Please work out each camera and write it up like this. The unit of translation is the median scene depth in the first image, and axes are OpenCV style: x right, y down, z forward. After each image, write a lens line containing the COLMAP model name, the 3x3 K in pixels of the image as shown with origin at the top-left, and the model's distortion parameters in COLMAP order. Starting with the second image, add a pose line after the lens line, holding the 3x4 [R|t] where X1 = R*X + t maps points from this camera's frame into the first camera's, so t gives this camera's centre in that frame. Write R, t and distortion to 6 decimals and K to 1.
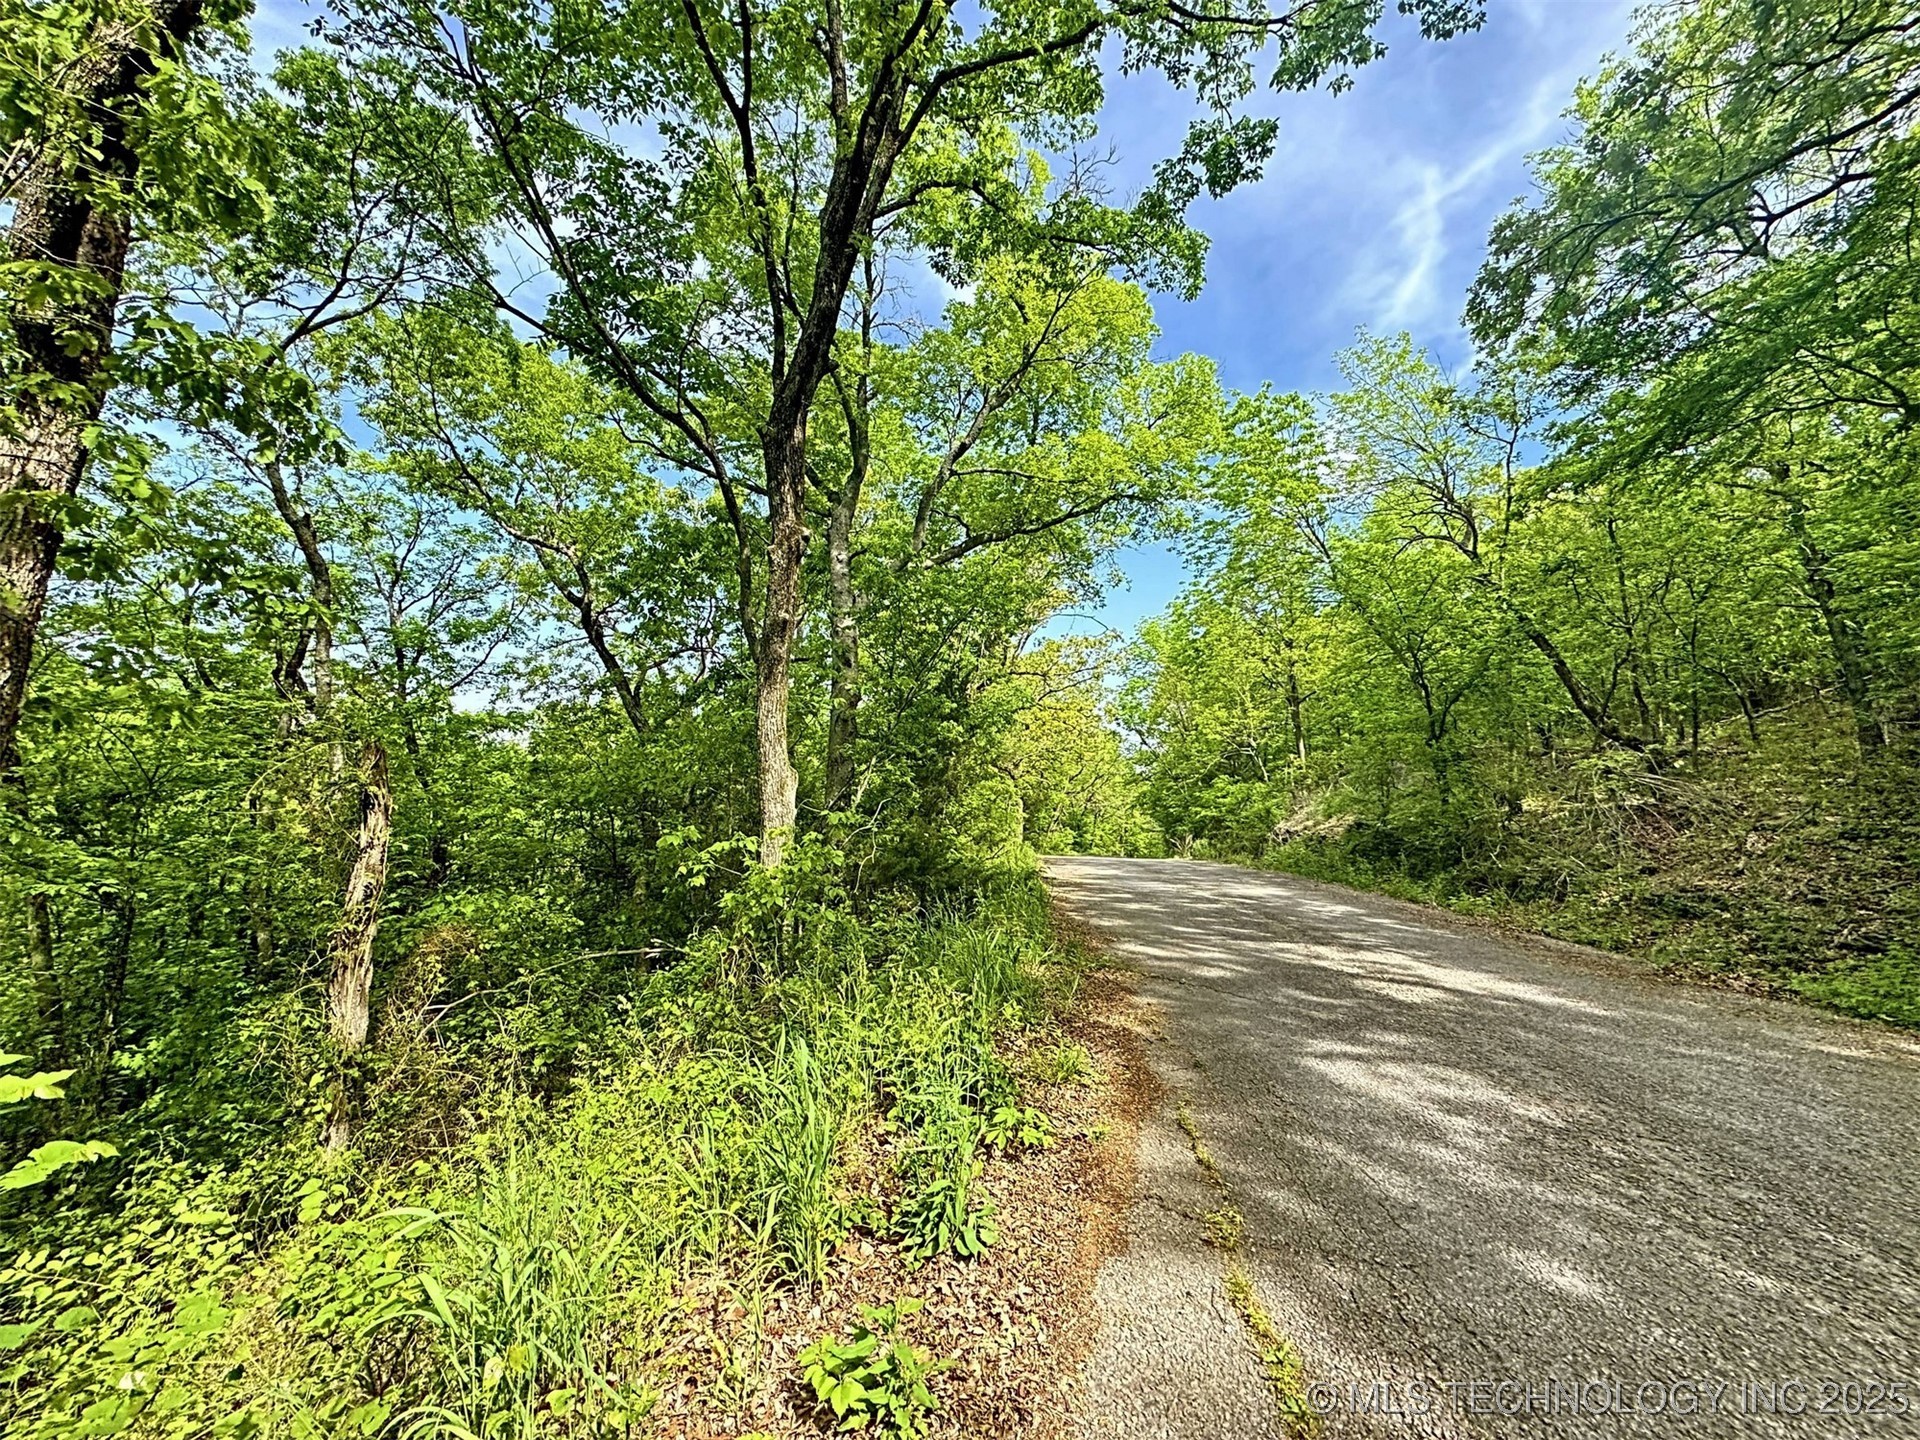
lens RADIAL K [[761.4, 0, 958.4], [0, 761.4, 717.2], [0, 0, 1]] dist [-0.002839, 0.000250]
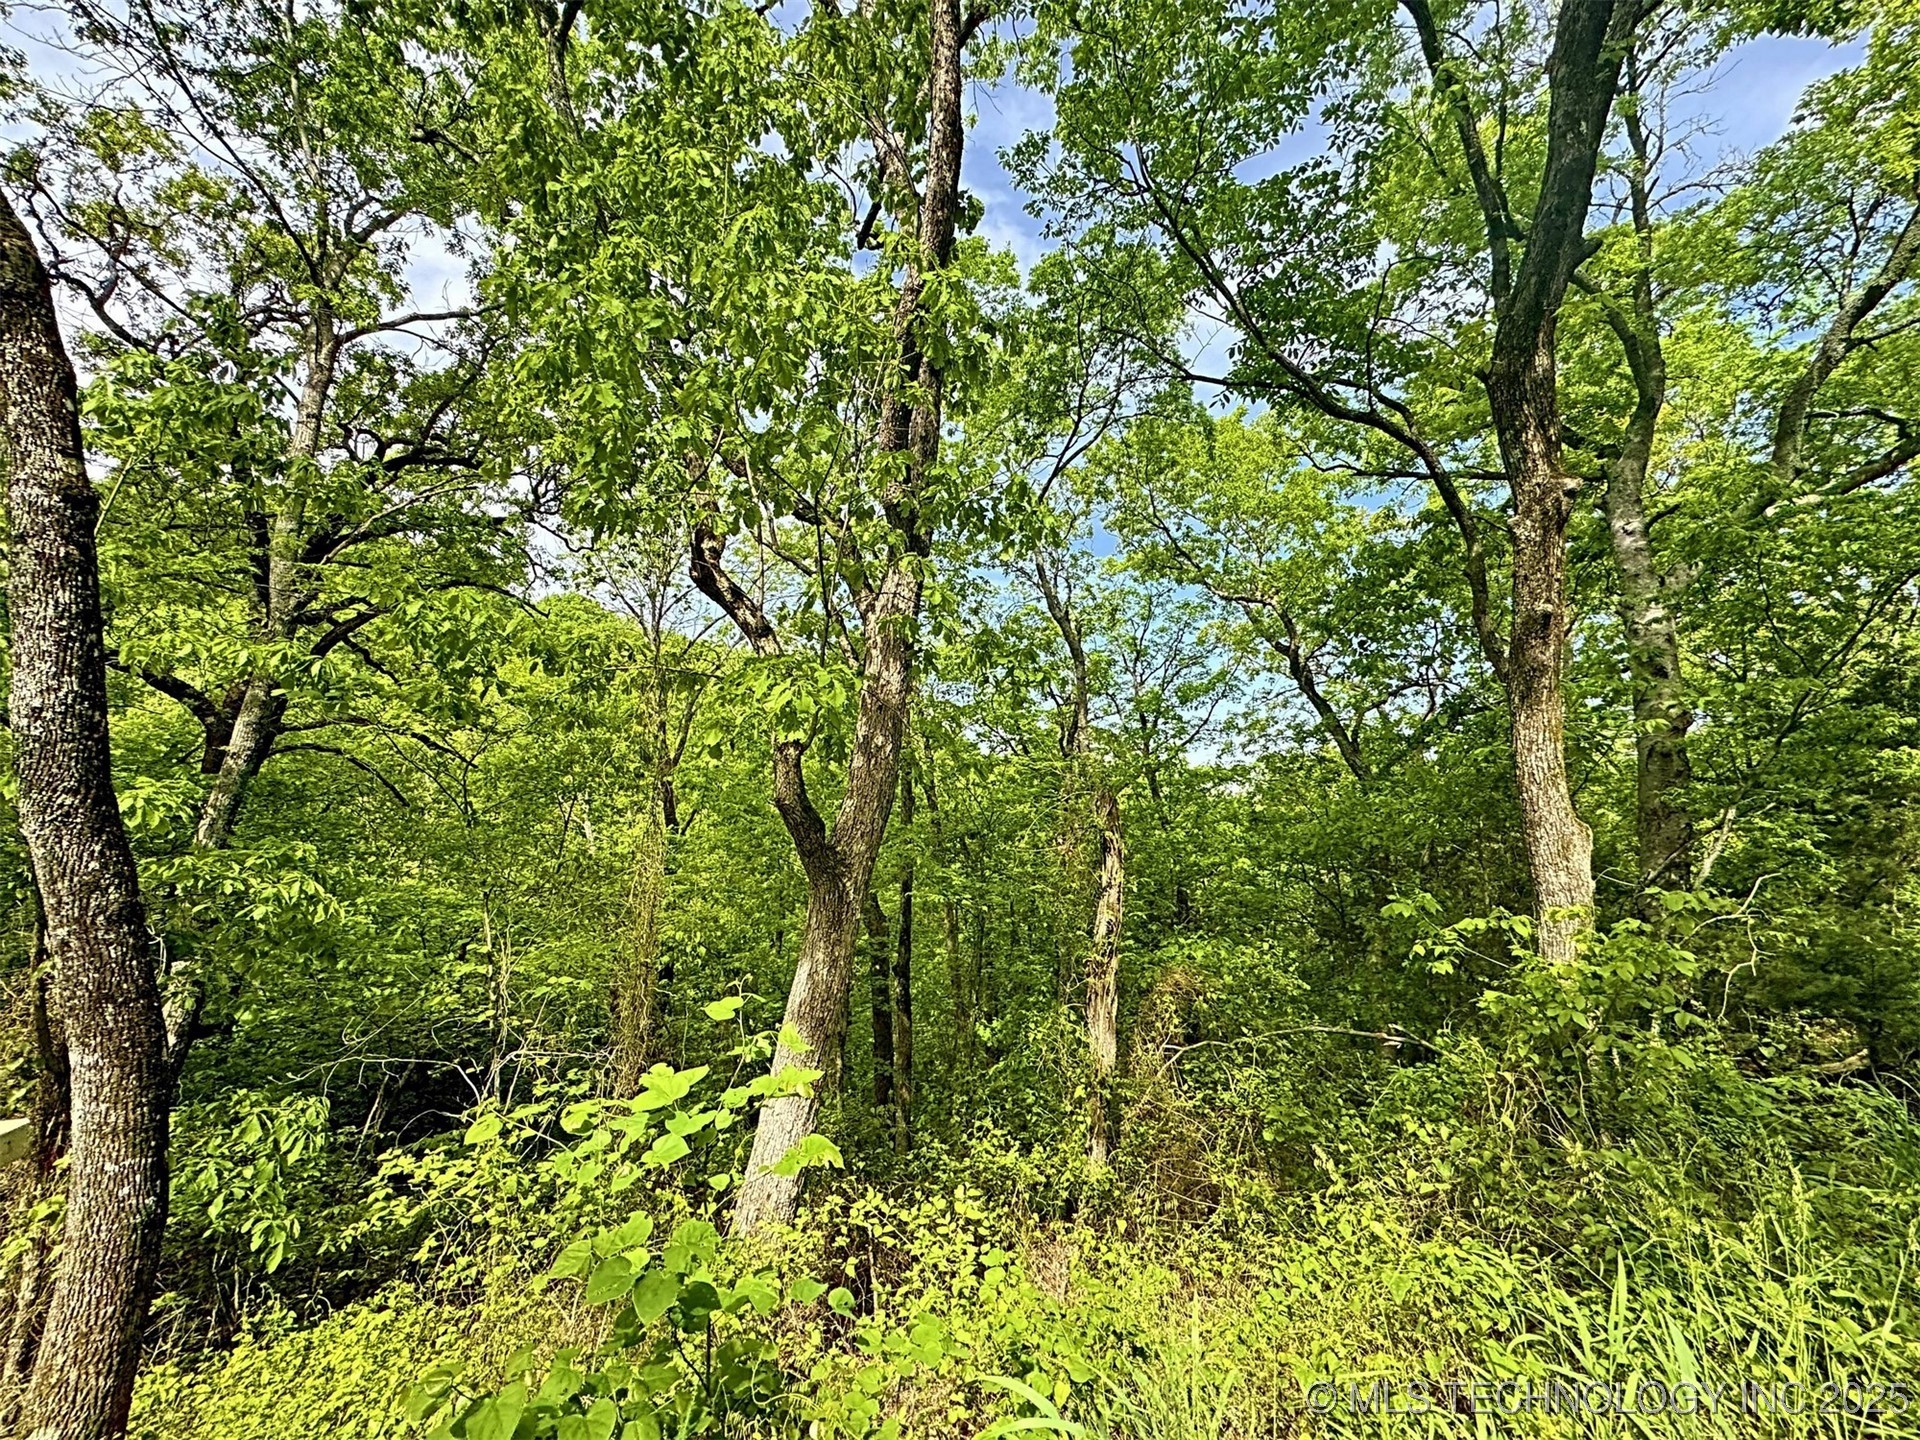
lens RADIAL K [[761.4, 0, 955.8], [0, 761.4, 719.0], [0, 0, 1]] dist [-0.002839, 0.000250]
pose [[0.628599, -0.088249, -0.772707, -0.020504], [0.037337, 0.995820, -0.083357, 0.006814], [0.776833, 0.023548, 0.629266, 0.073596]]
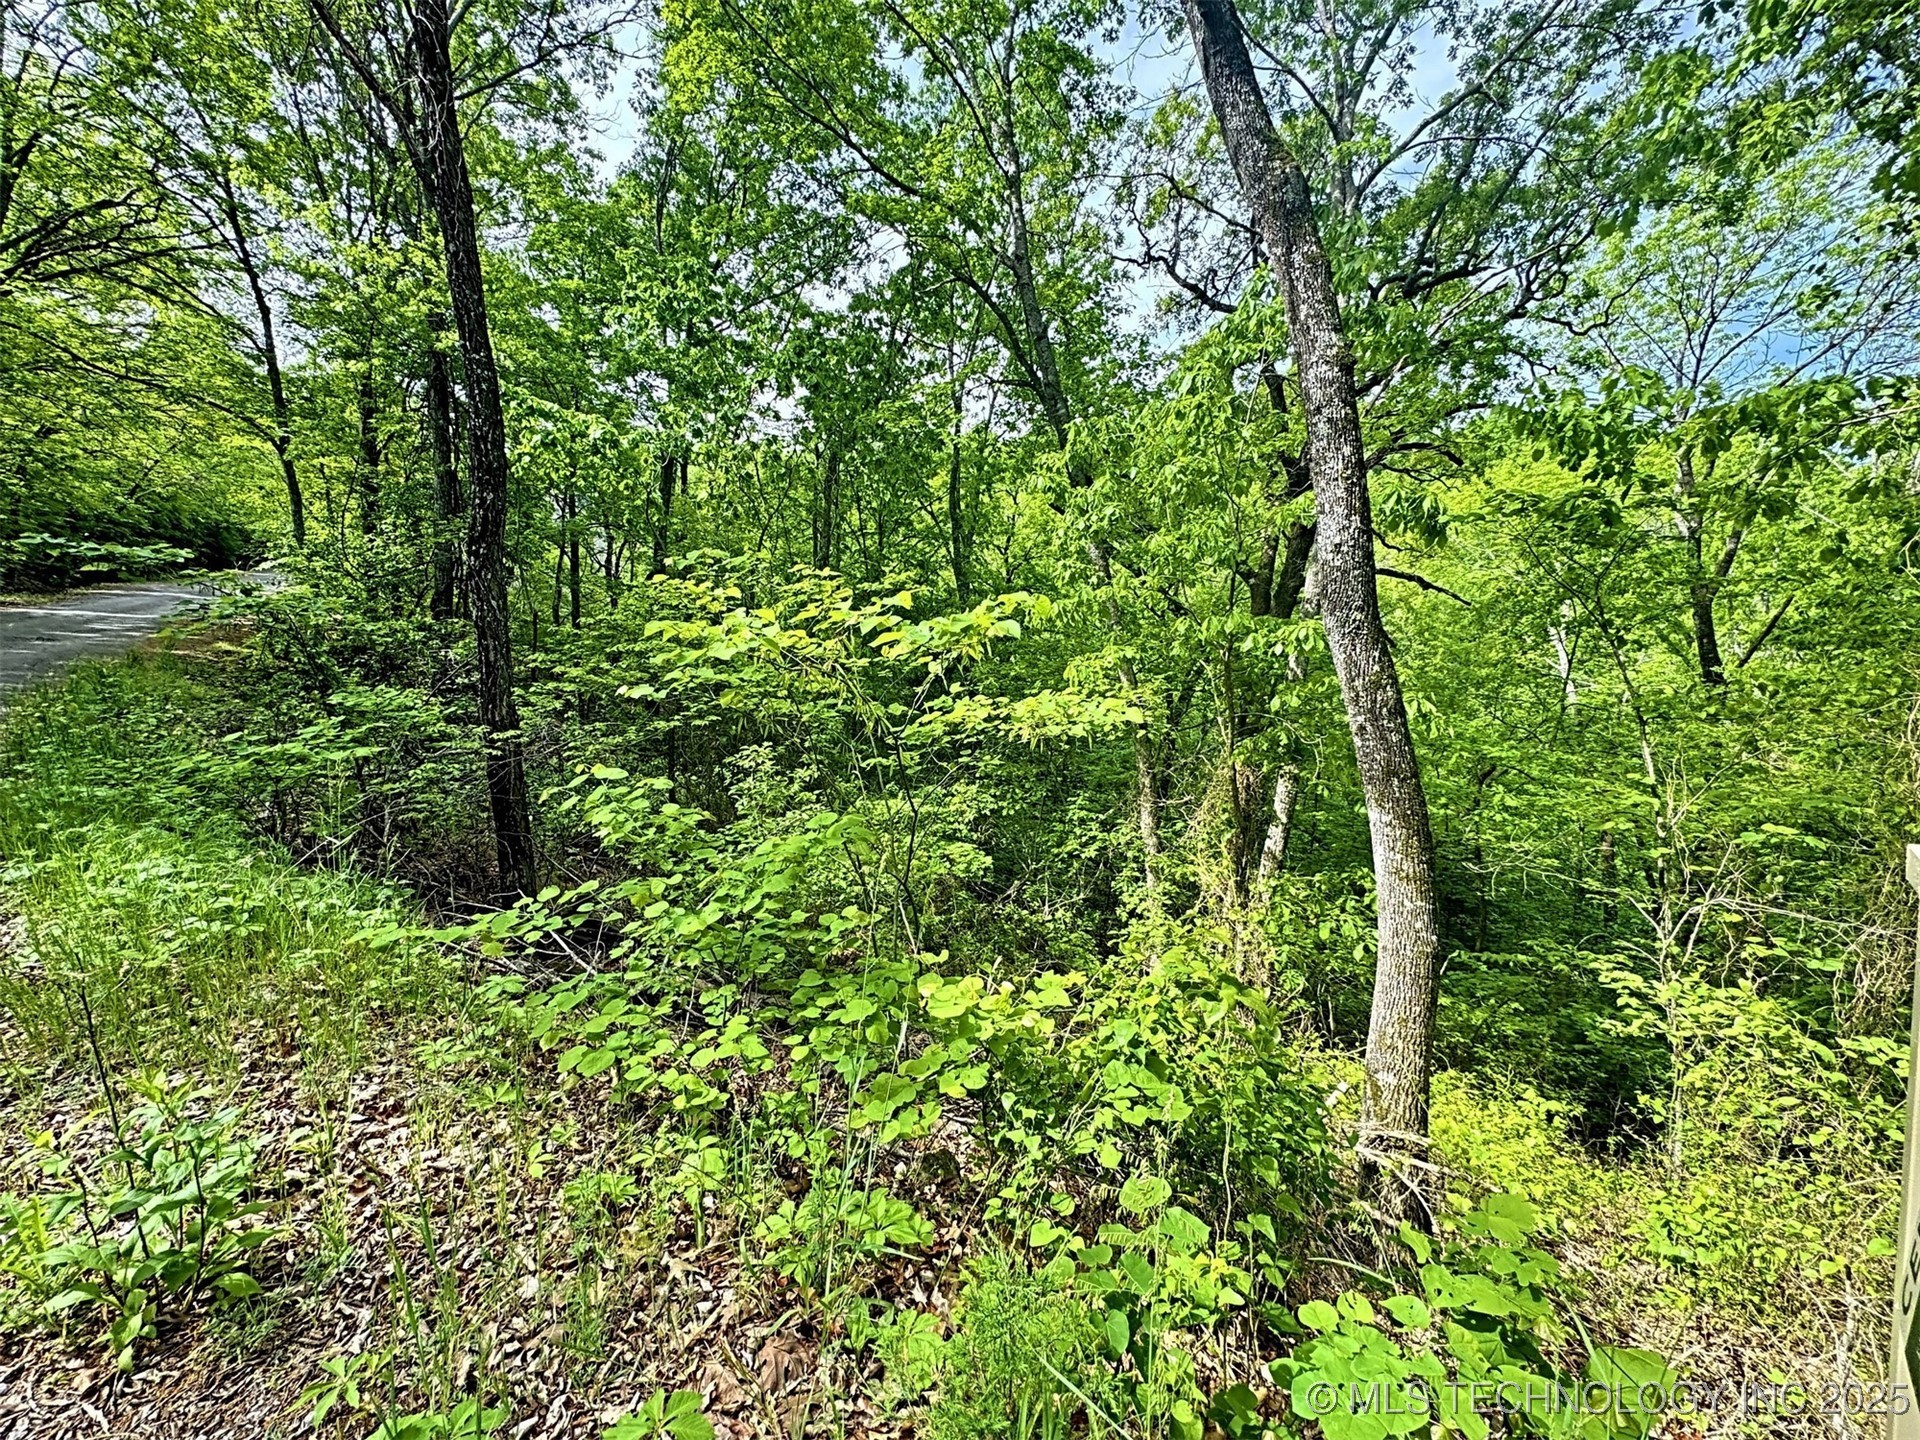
lens RADIAL K [[761.4, 0, 961.1], [0, 761.4, 720.9], [0, 0, 1]] dist [-0.002839, 0.000250]
pose [[-0.388708, 0.077728, -0.918076, -0.048166], [0.059351, 0.996478, 0.059237, 0.018955], [0.919447, -0.031462, -0.391953, -0.050100]]
